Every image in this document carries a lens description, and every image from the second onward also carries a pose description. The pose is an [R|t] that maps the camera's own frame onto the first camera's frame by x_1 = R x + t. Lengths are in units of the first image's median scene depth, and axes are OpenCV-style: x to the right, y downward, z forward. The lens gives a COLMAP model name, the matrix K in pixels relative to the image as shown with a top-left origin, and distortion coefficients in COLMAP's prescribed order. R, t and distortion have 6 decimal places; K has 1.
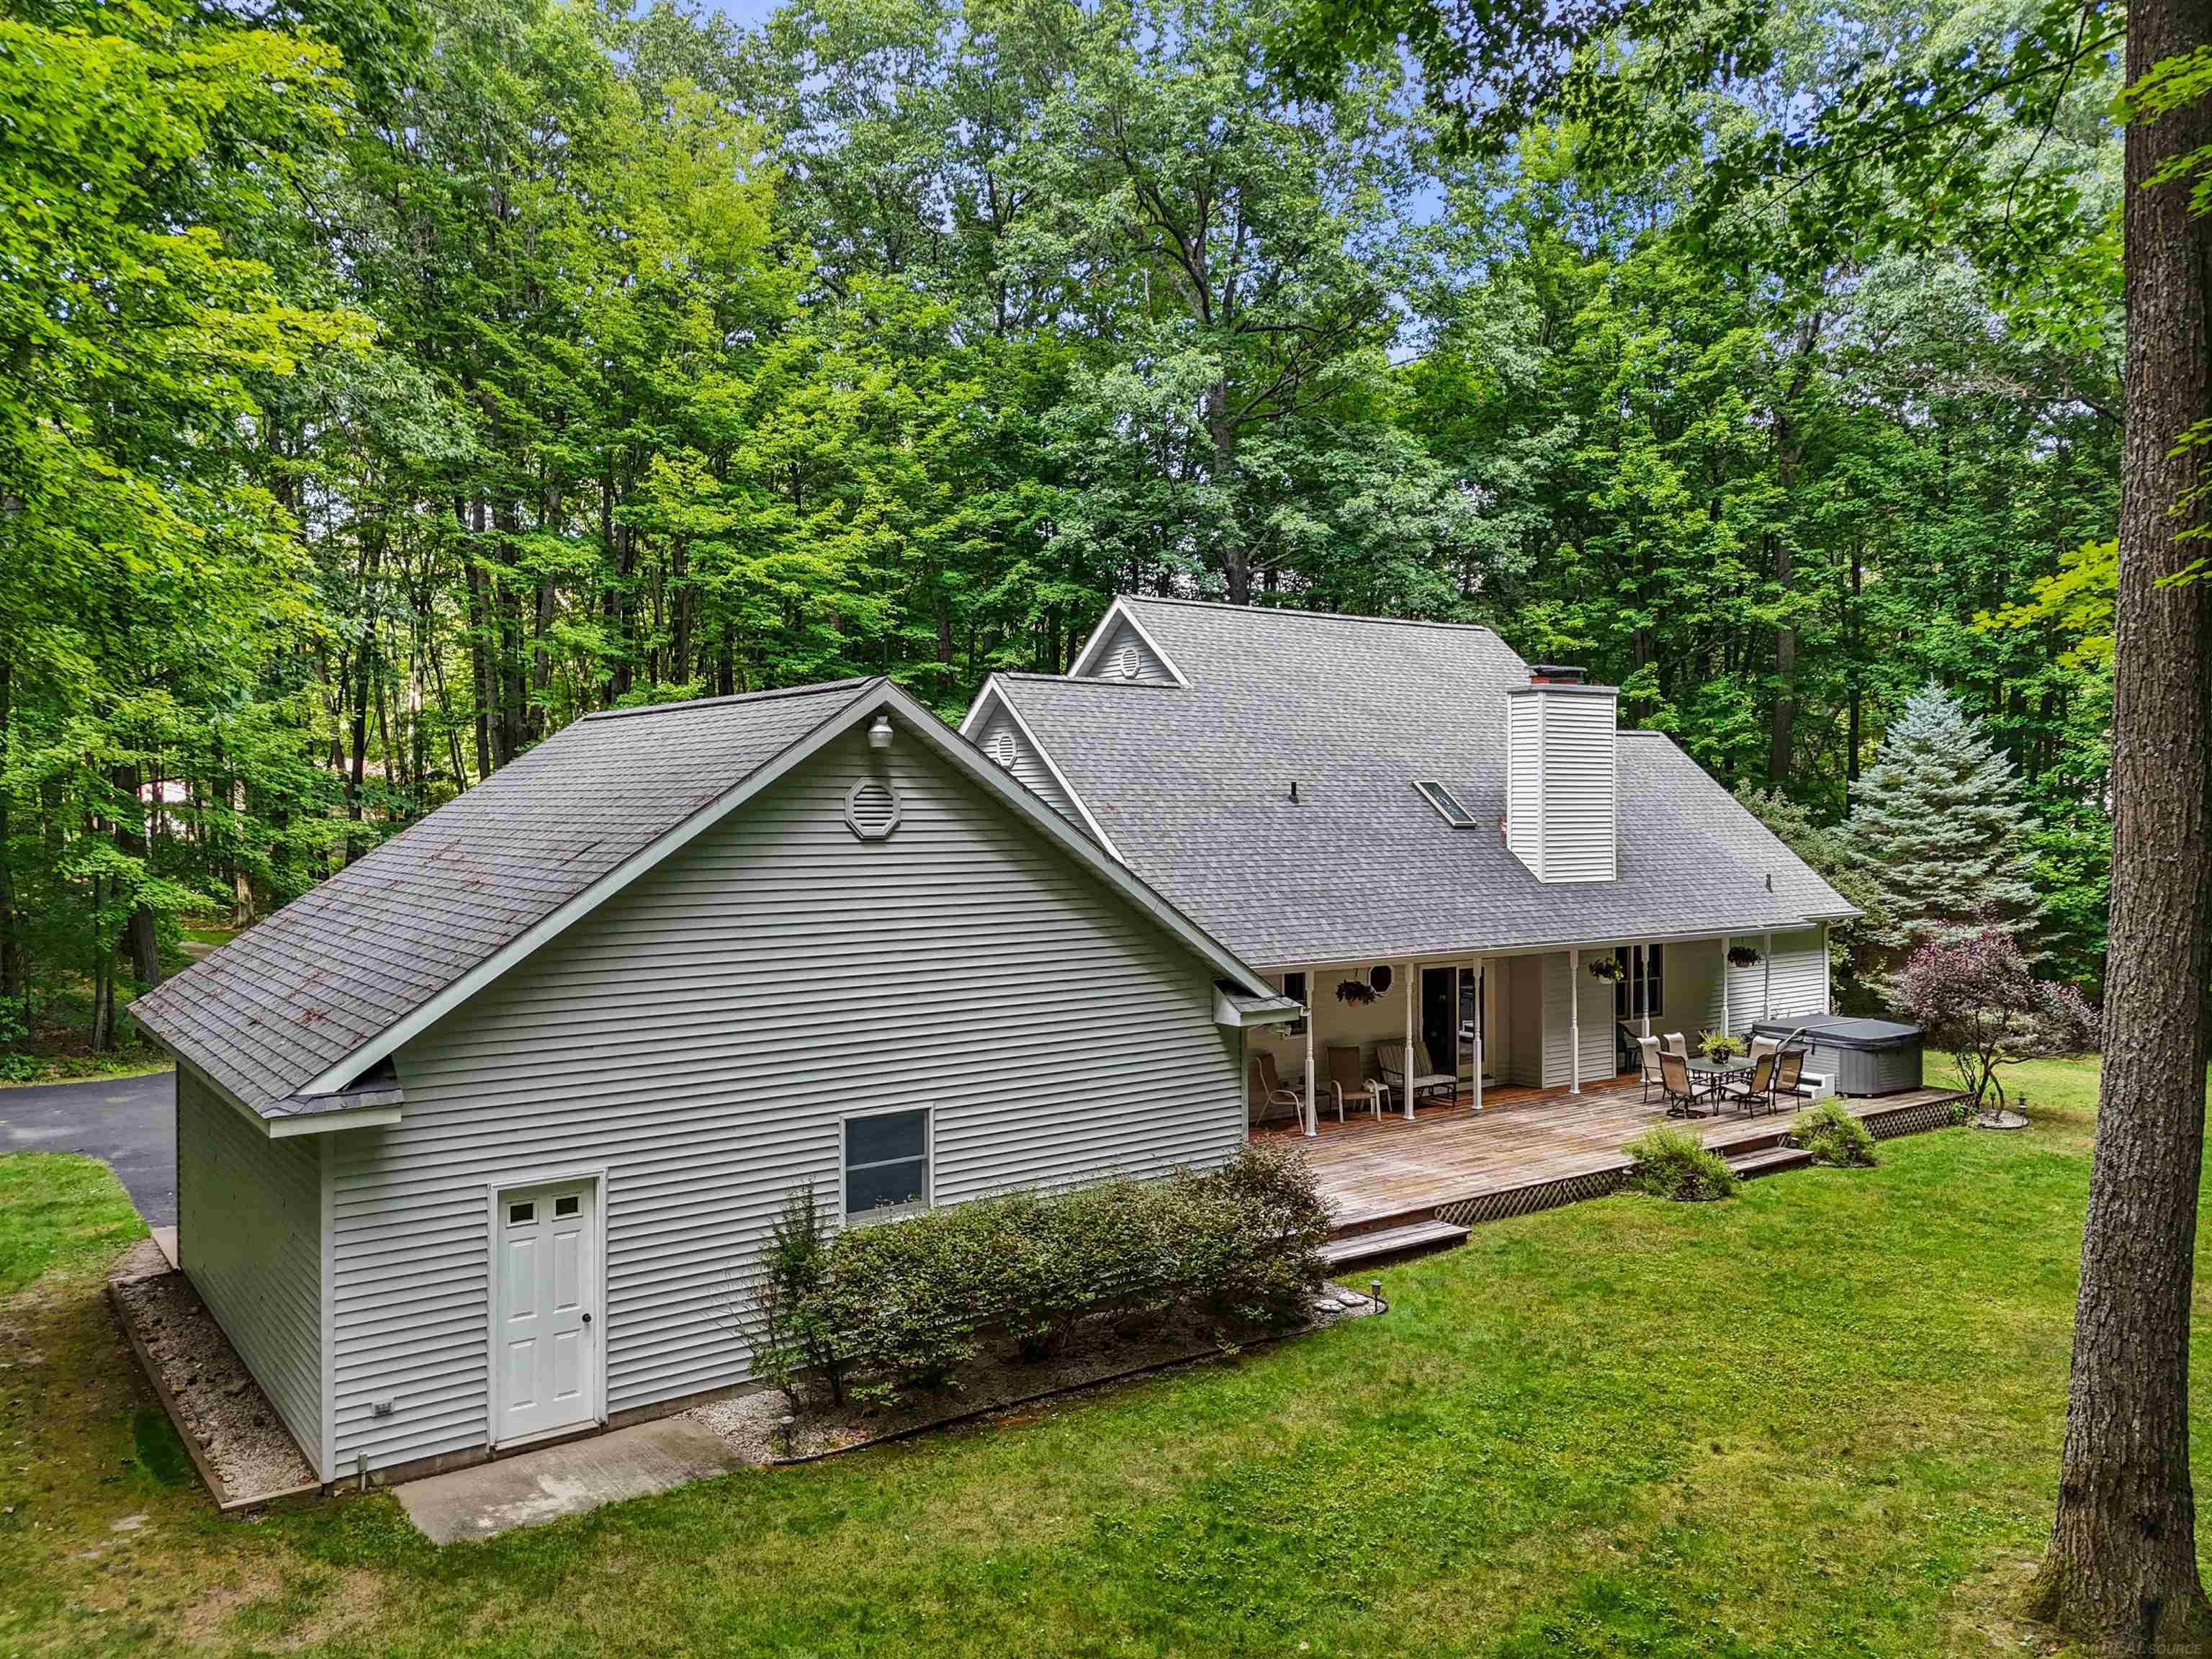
lens RADIAL K [[1618.3, 0, 1101.1], [0, 1618.3, 829.0], [0, 0, 1]] dist [0.067199, -0.055988]
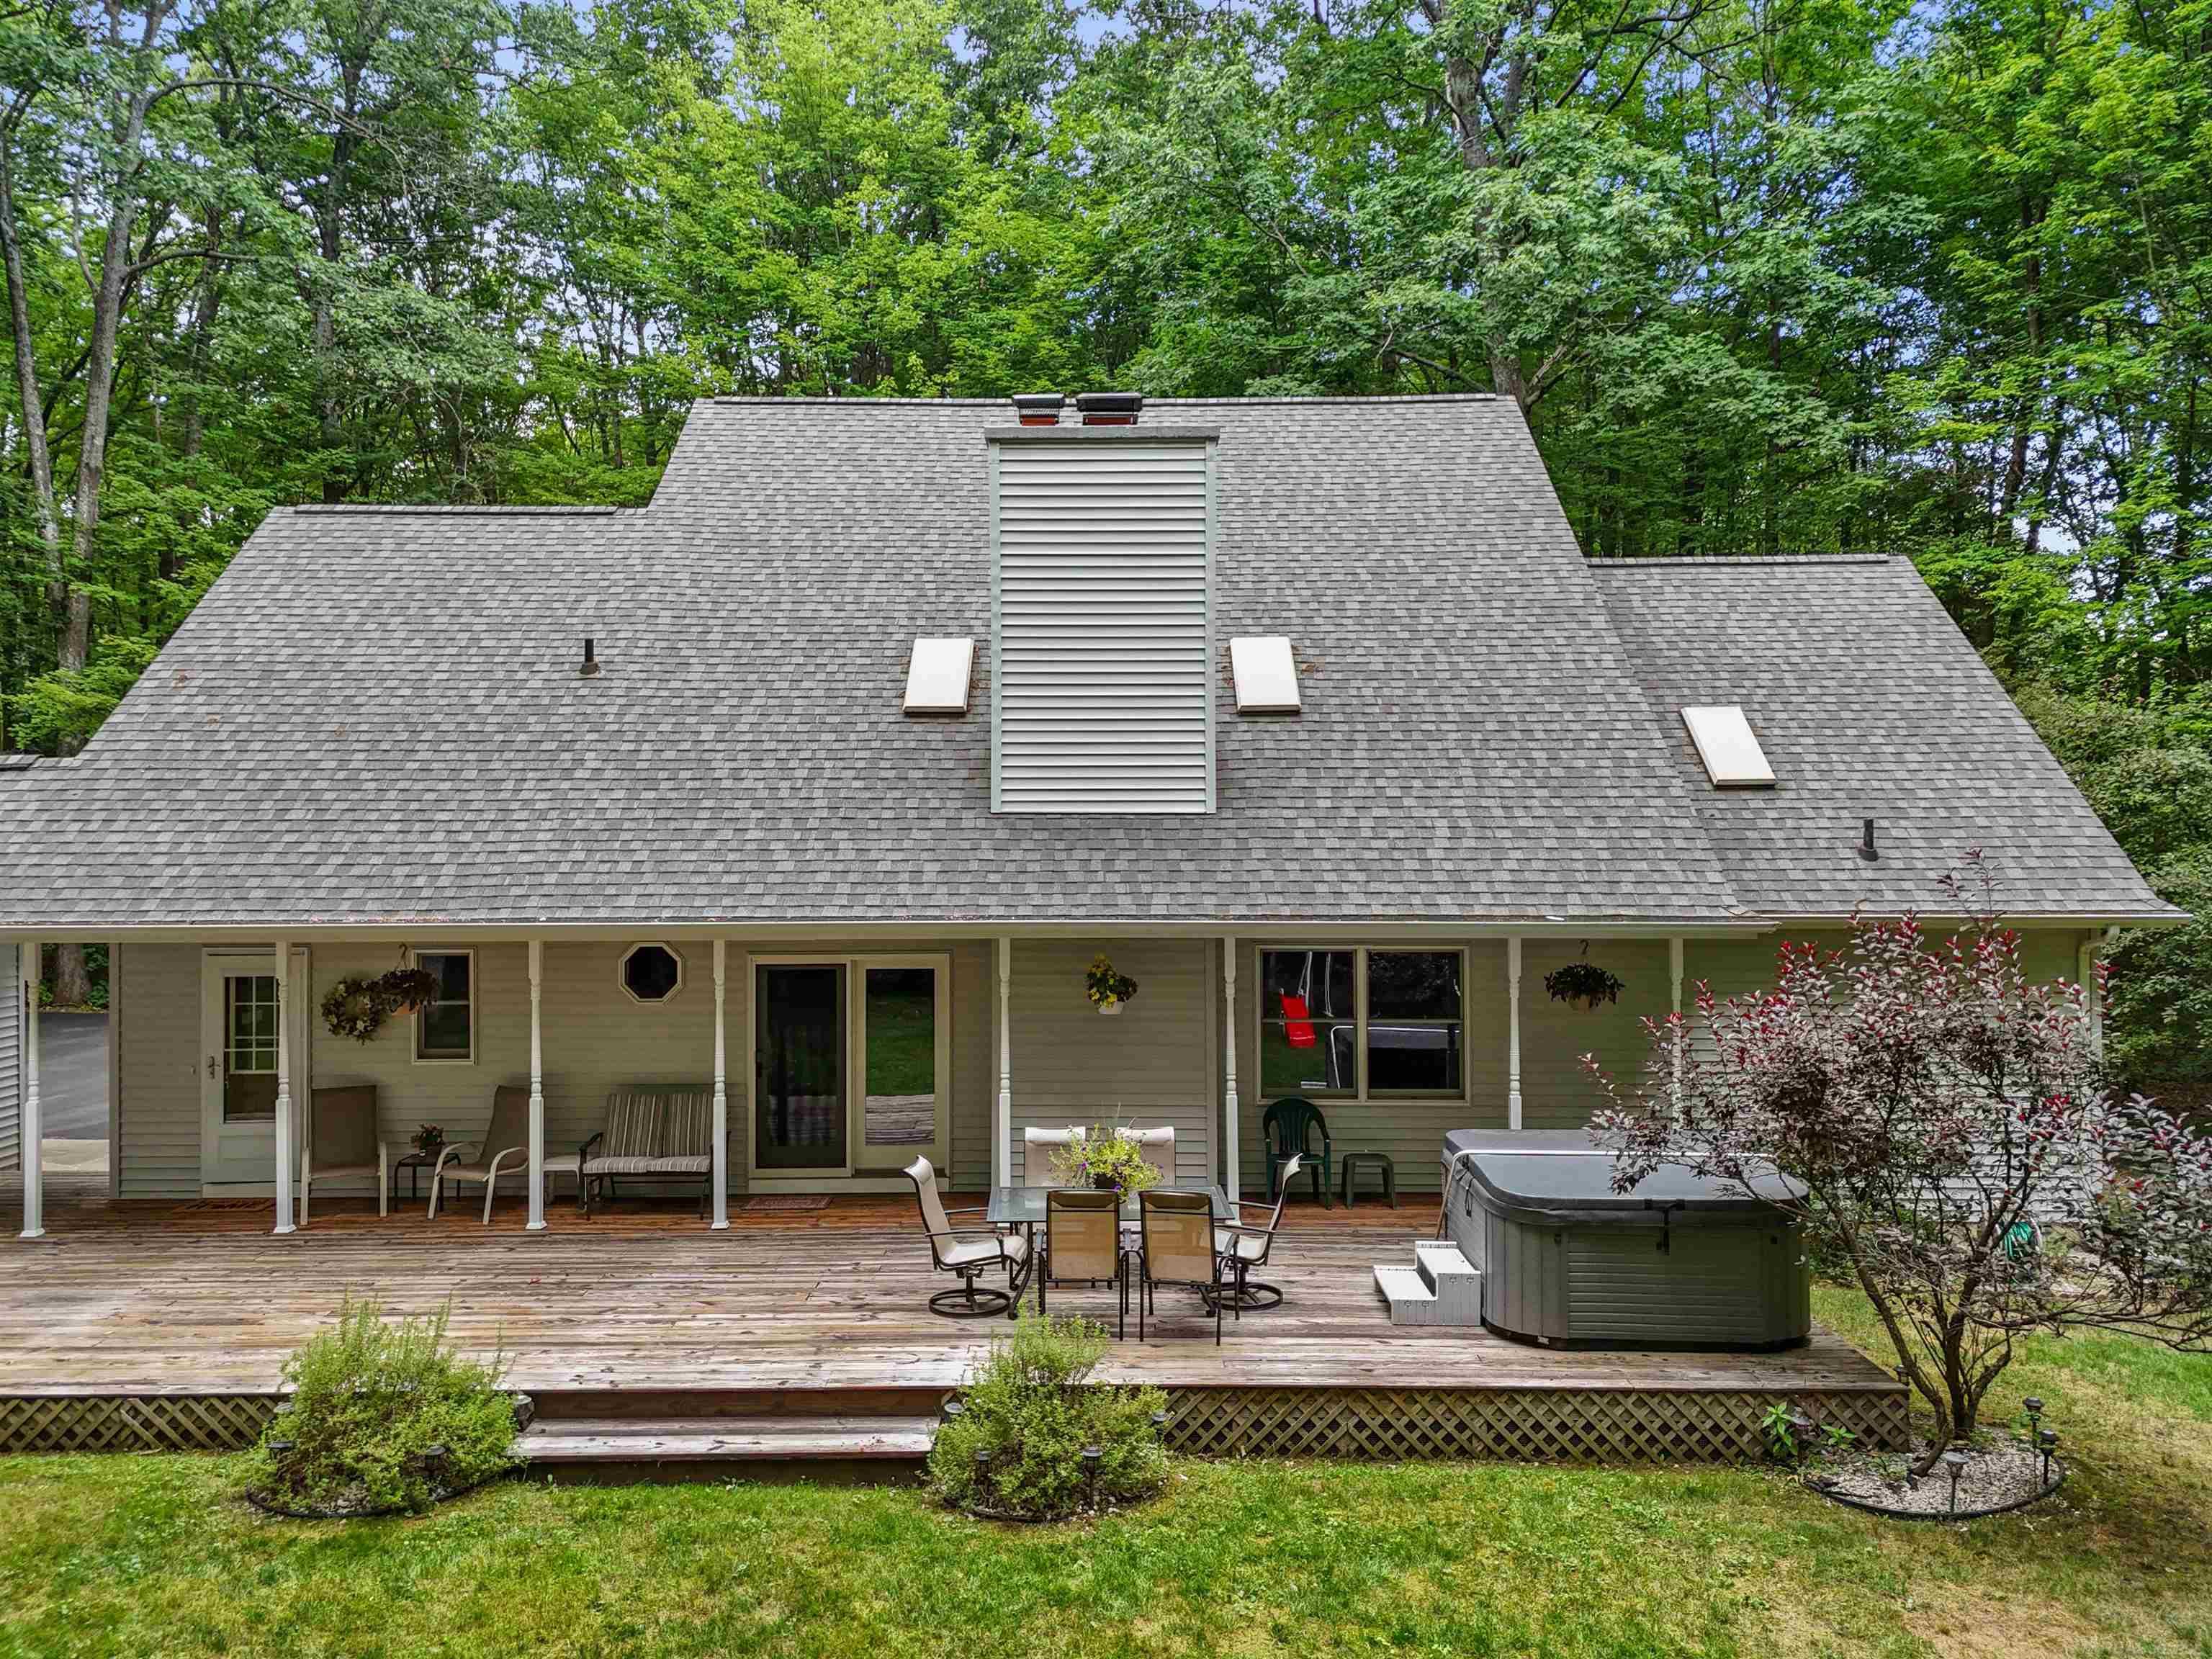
lens RADIAL K [[1618.3, 0, 1114.4], [0, 1618.3, 822.0], [0, 0, 1]] dist [0.067199, -0.055988]
pose [[0.807813, 0.002745, -0.589433, 0.587627], [-0.009094, 0.999928, -0.007807, 0.038900], [0.589369, 0.011667, 0.807780, 0.584902]]
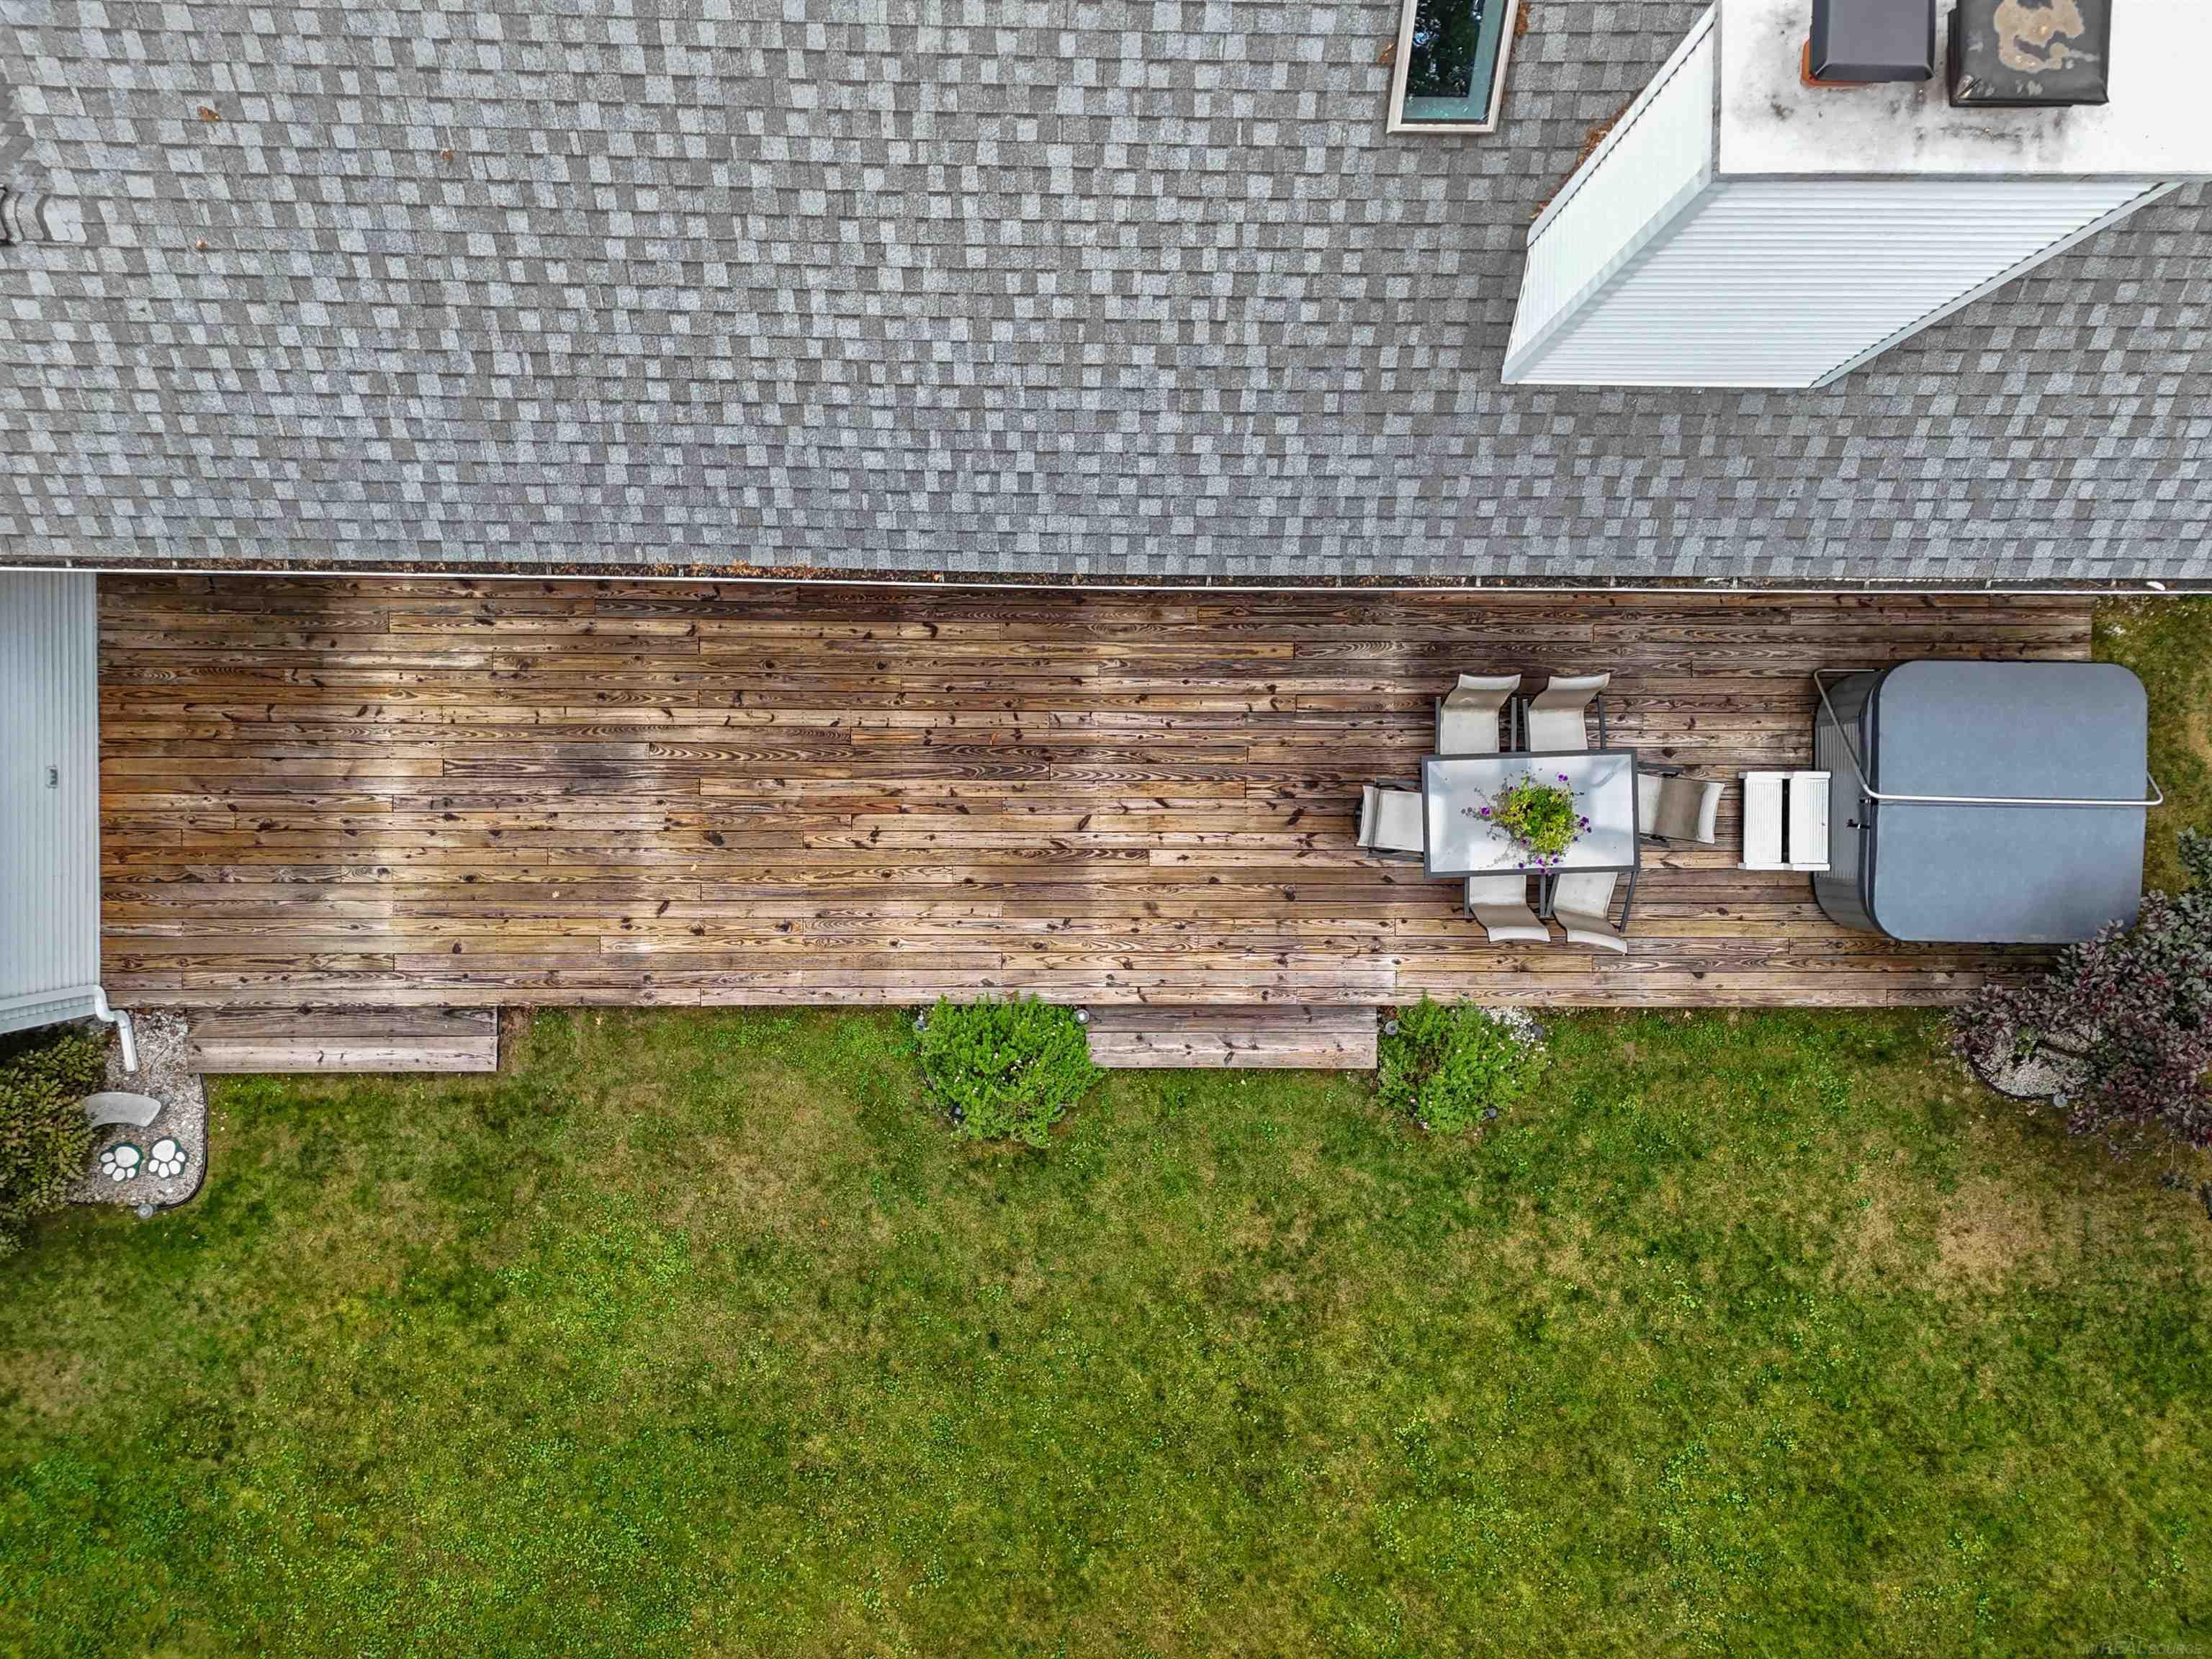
lens RADIAL K [[1618.3, 0, 1109.5], [0, 1618.3, 825.8], [0, 0, 1]] dist [0.067199, -0.055988]
pose [[0.802311, 0.595929, 0.034130, 0.239075], [-0.042456, -0.000061, 0.999098, -0.315599], [0.595394, -0.803037, 0.025252, 0.830672]]
